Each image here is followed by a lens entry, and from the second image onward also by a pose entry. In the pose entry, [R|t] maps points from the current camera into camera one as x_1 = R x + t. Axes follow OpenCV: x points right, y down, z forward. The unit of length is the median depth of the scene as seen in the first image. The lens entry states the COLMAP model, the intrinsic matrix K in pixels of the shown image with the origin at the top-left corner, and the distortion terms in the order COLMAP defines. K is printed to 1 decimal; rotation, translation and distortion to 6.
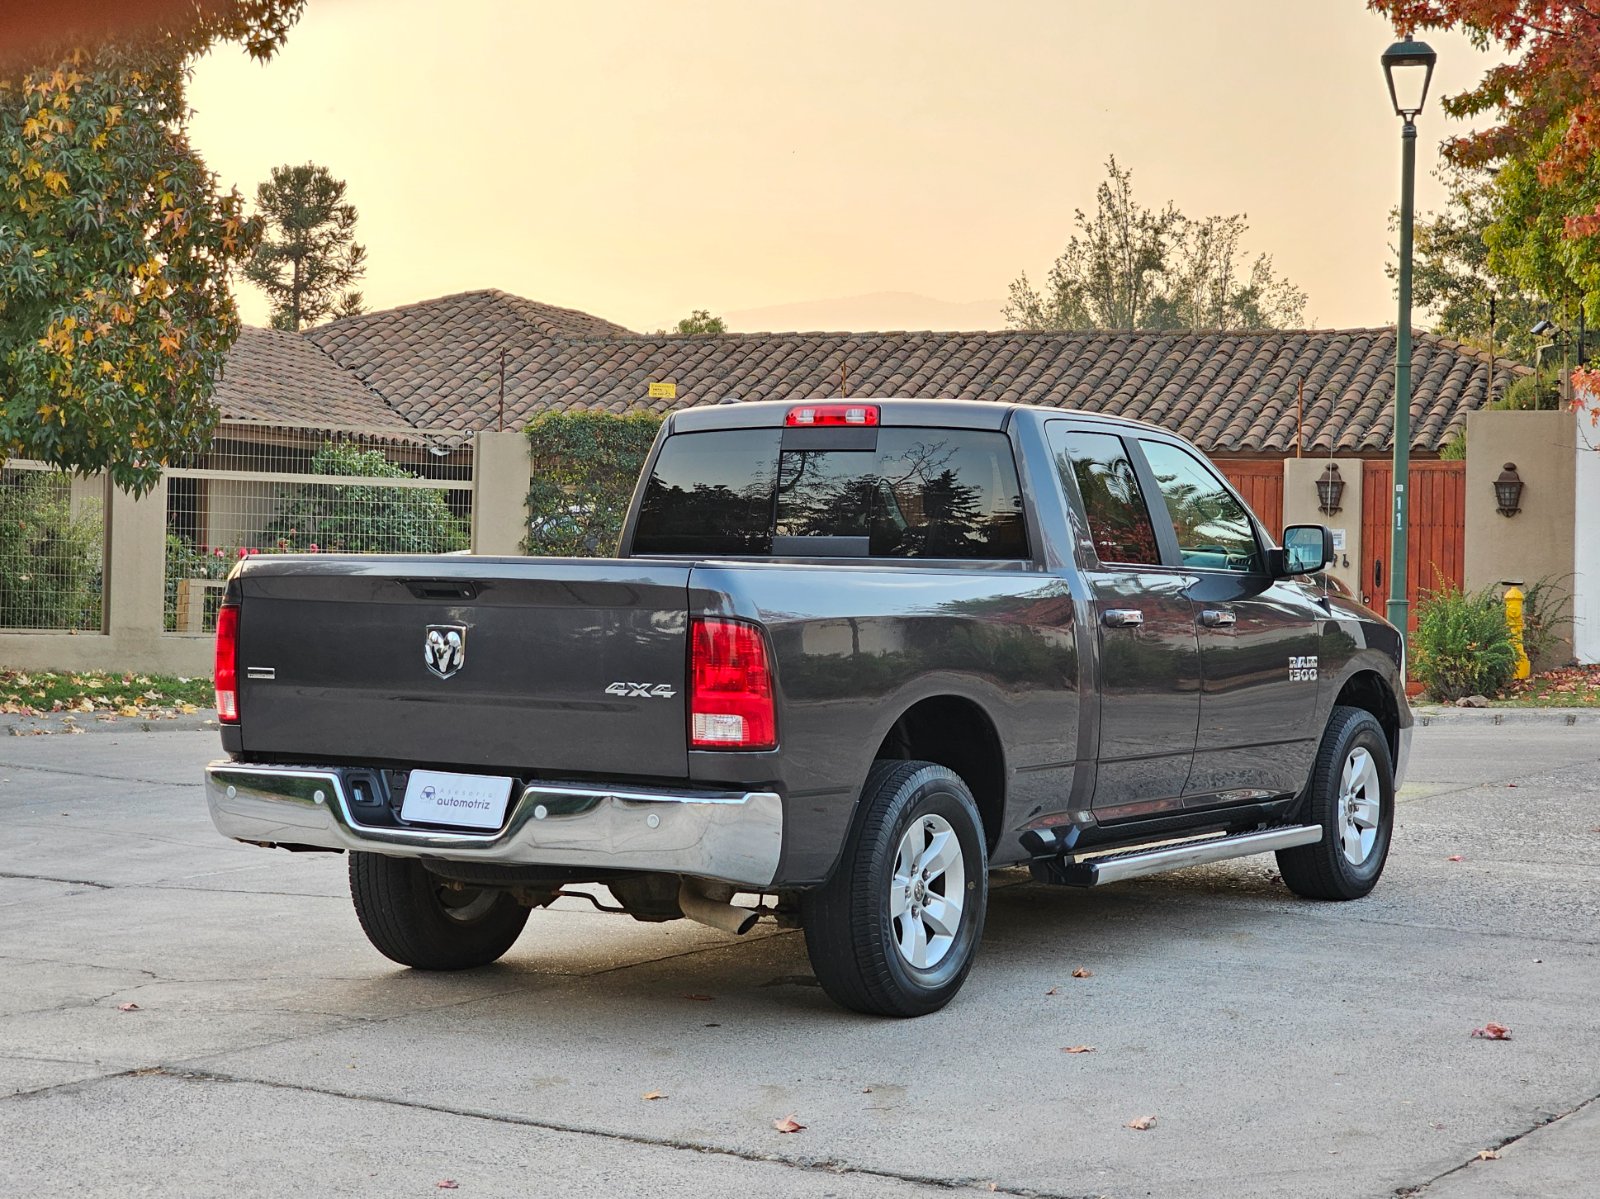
lens RADIAL K [[3315.7, 0, 800.0], [0, 3315.7, 599.5], [0, 0, 1]] dist [-0.030575, 1.247636]
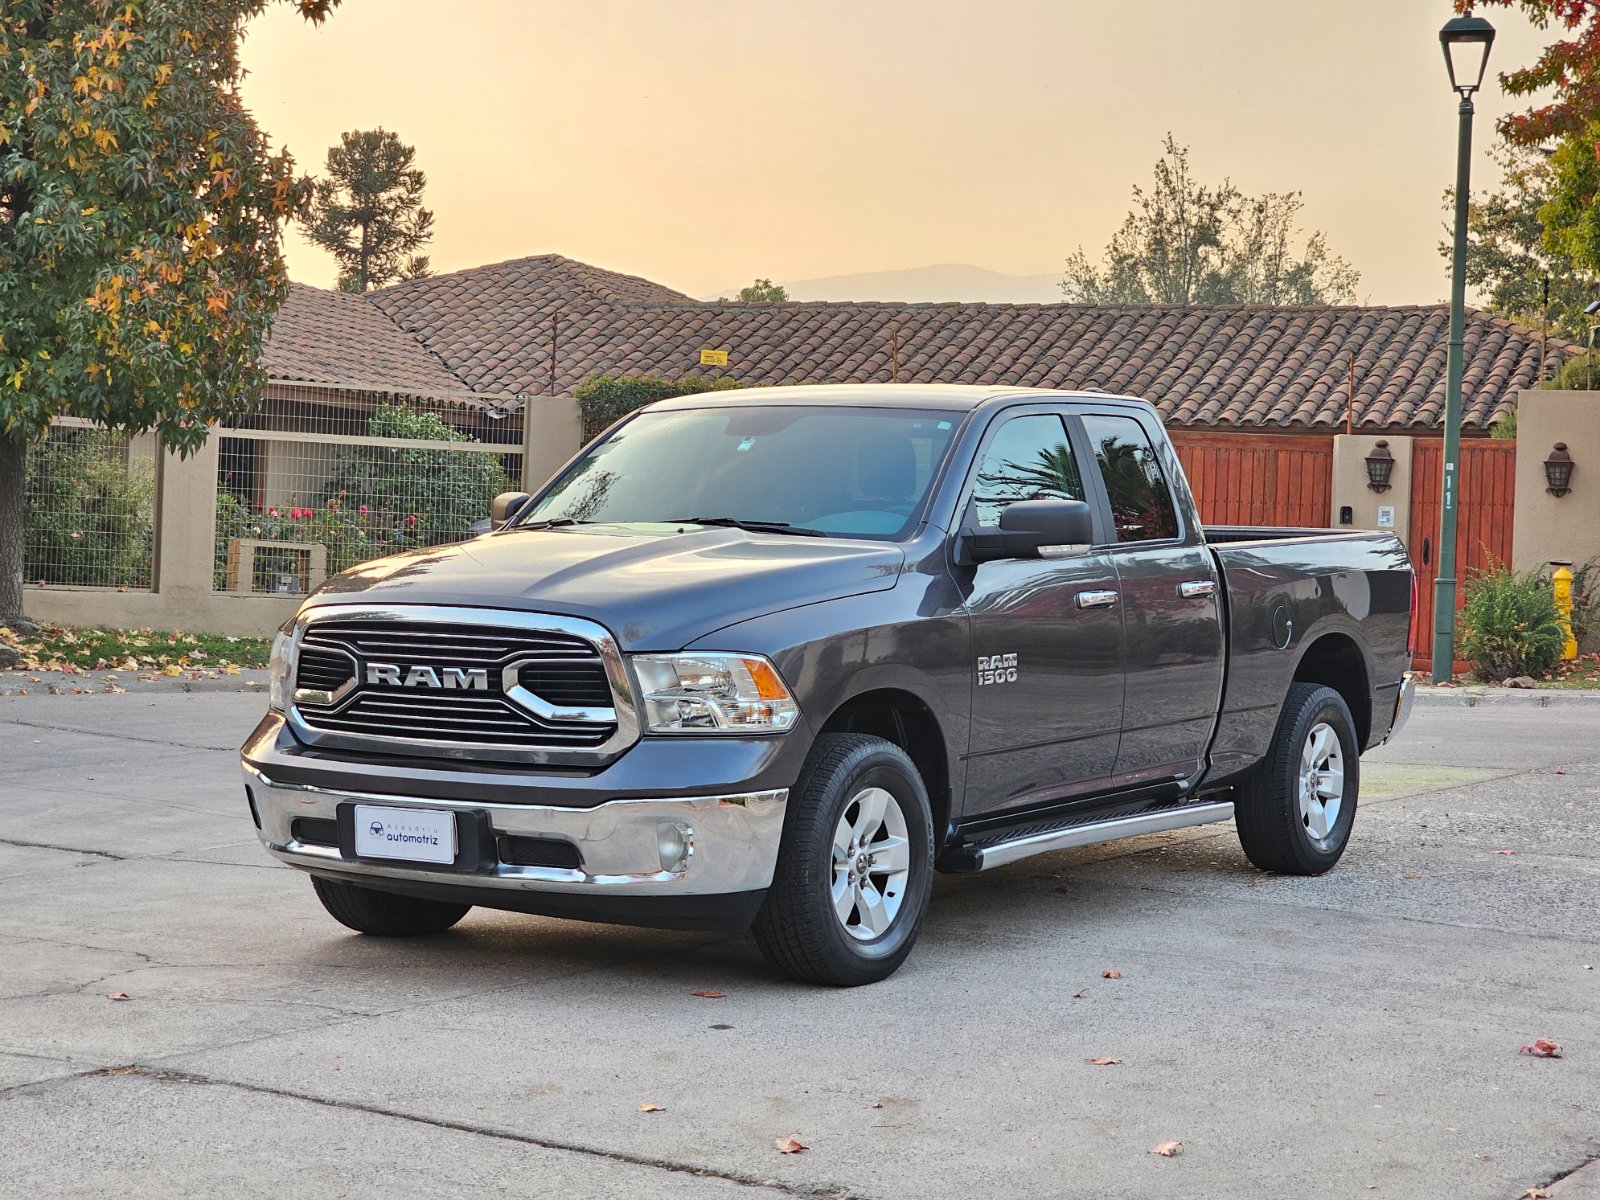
lens RADIAL K [[3220.3, 0, 800.0], [0, 3220.3, 600.0], [0, 0, 1]] dist [-0.000129, 0.786170]
pose [[0.999699, 0.016147, -0.018473, 0.002830], [-0.015925, 0.999800, 0.012077, -0.001449], [0.018665, -0.011779, 0.999756, 0.018368]]
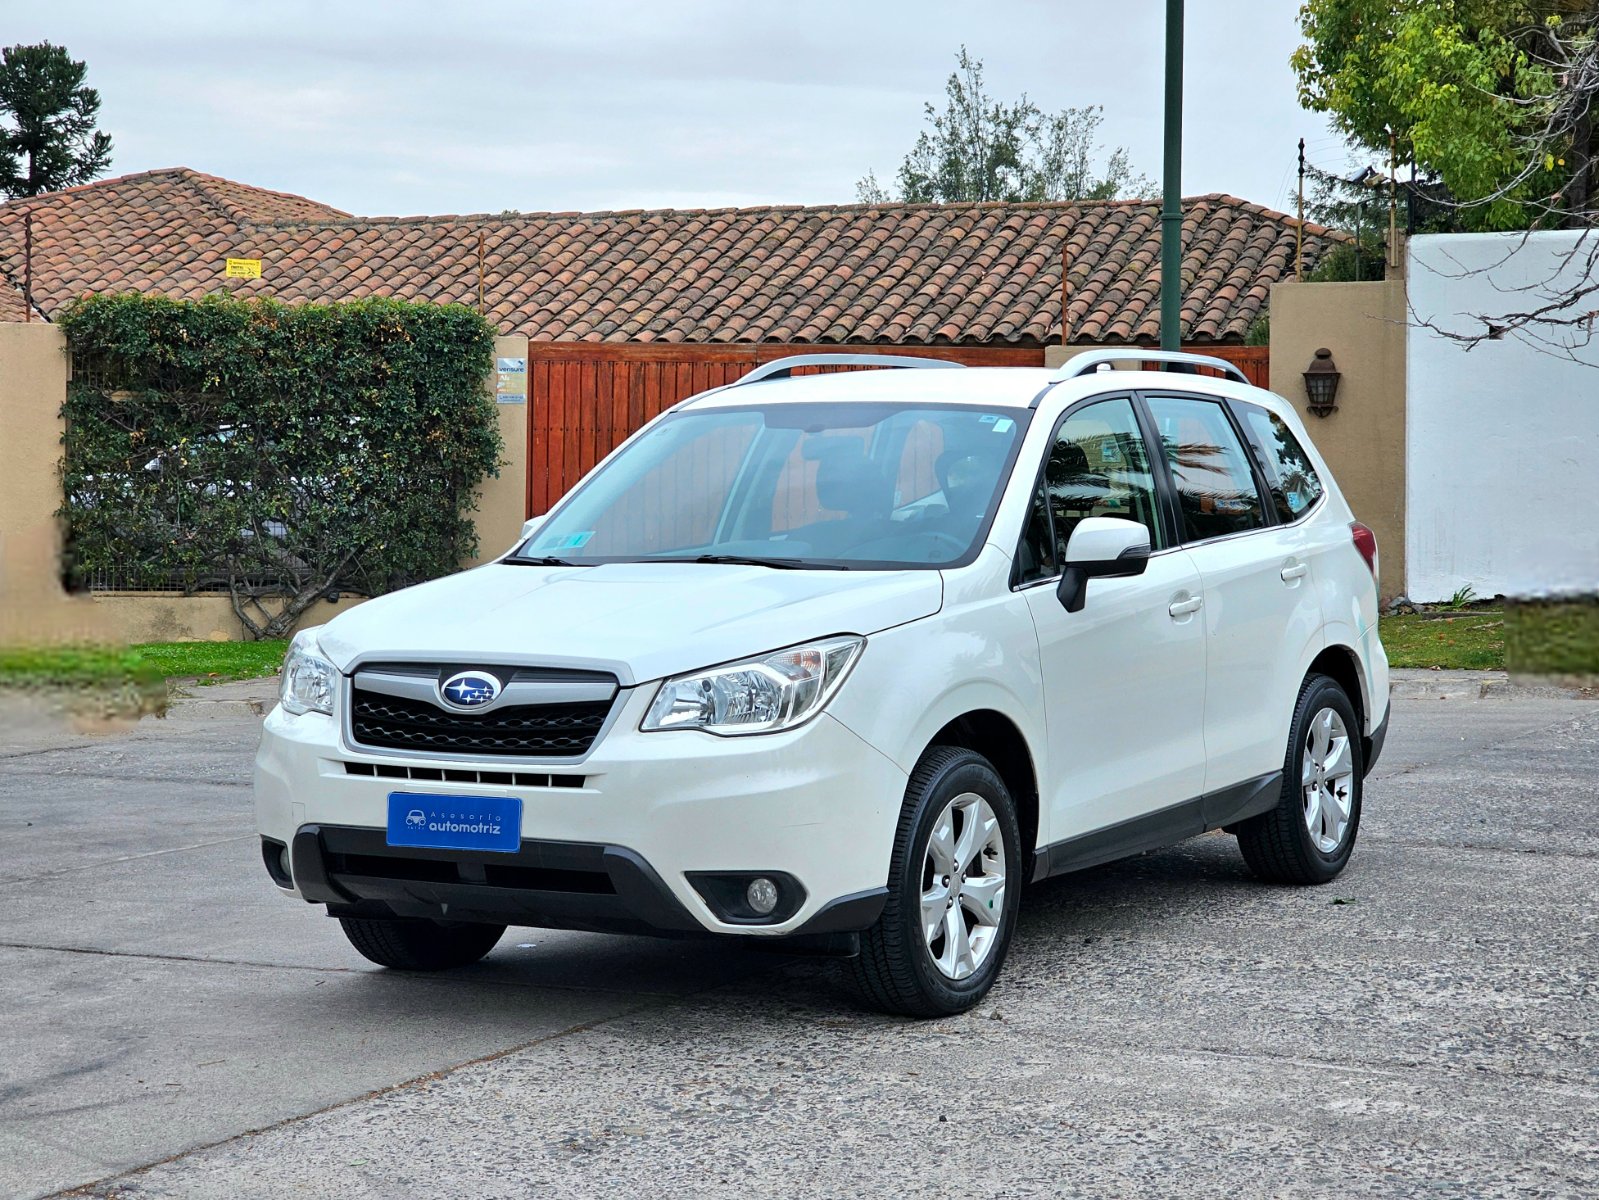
lens RADIAL K [[3198.9, 0, 870.7], [0, 3198.9, 602.7], [0, 0, 1]] dist [-0.106833, 1.612085]
pose [[0.998802, -0.015583, 0.046394, 0.051685], [0.014215, 0.999459, 0.029656, -0.003503], [-0.046831, -0.028961, 0.998483, 0.180601]]
